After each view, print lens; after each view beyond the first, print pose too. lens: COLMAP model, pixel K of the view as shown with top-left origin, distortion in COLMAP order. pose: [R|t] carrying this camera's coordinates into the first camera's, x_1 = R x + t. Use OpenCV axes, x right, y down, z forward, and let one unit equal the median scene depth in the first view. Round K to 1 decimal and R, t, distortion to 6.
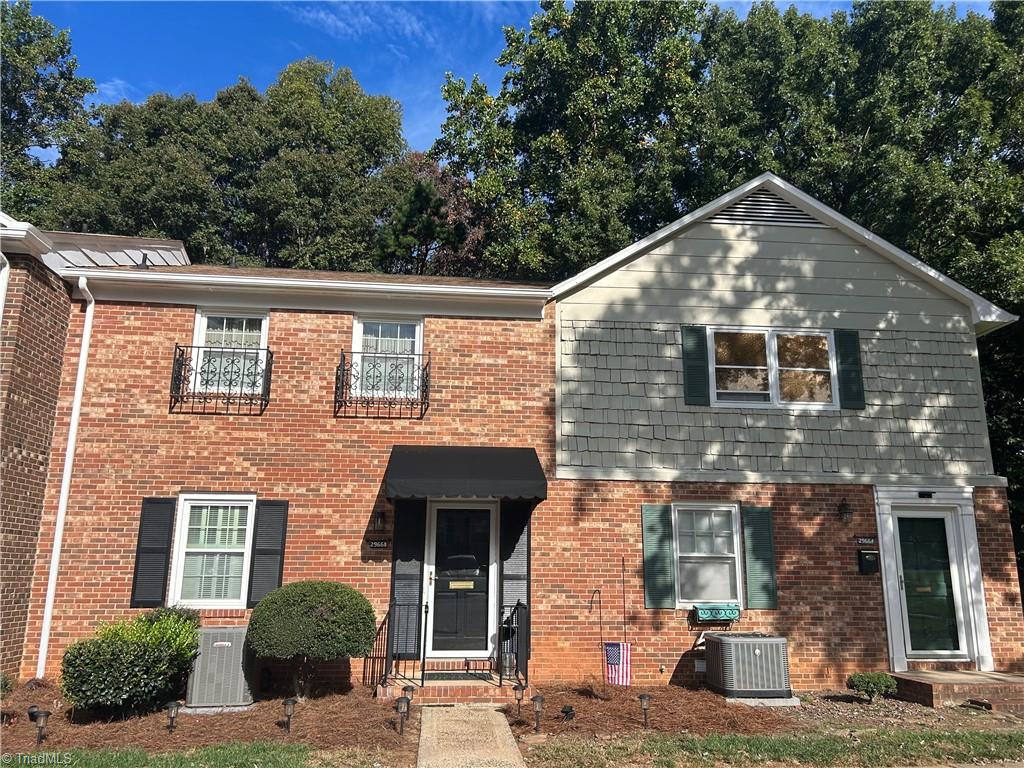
lens RADIAL K [[795.5, 0, 512.0], [0, 795.5, 384.0], [0, 0, 1]] dist [0.077097, -0.101595]
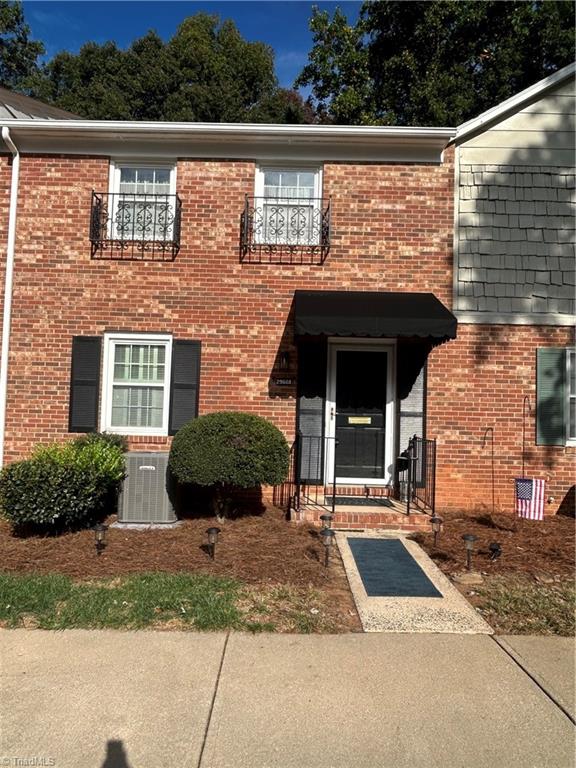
lens RADIAL K [[600.9, 0, 288.0], [0, 600.9, 384.0], [0, 0, 1]] dist [0.005002, -0.004946]
pose [[0.992858, 0.013481, -0.118542, -0.064594], [0.008301, 0.983382, 0.181359, 0.056179], [0.119017, -0.181048, 0.976246, 0.208974]]
